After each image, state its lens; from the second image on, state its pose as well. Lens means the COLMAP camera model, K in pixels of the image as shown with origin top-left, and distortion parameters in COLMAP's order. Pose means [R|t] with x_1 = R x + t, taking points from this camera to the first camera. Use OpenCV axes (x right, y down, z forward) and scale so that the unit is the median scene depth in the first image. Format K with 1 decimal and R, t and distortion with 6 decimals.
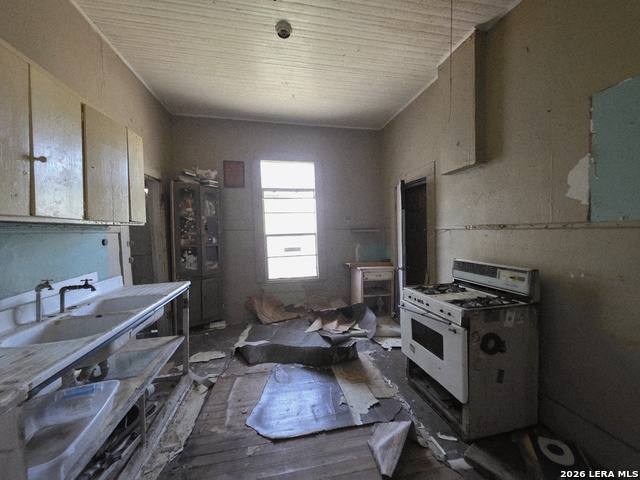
lens RADIAL K [[258.9, 0, 320.7], [0, 258.9, 237.5], [0, 0, 1]] dist [0.004604, 0.000004]
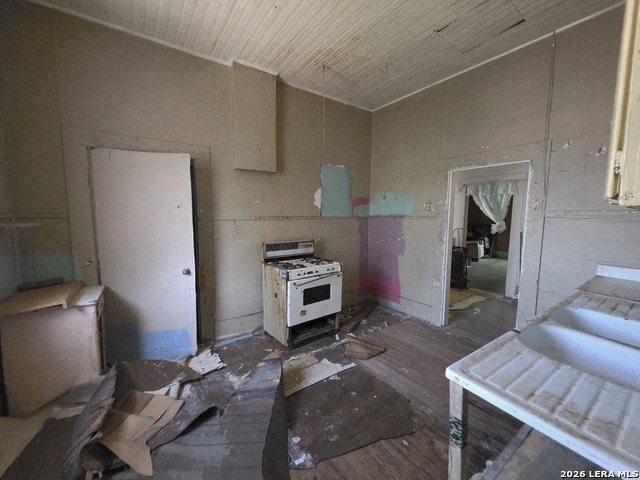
lens RADIAL K [[258.9, 0, 318.7], [0, 258.9, 238.9], [0, 0, 1]] dist [0.004604, 0.000004]
pose [[-0.402091, -0.065520, 0.913252, -0.902930], [0.035618, 0.995562, 0.087108, -0.048986], [-0.914906, 0.067554, -0.397973, 1.559352]]
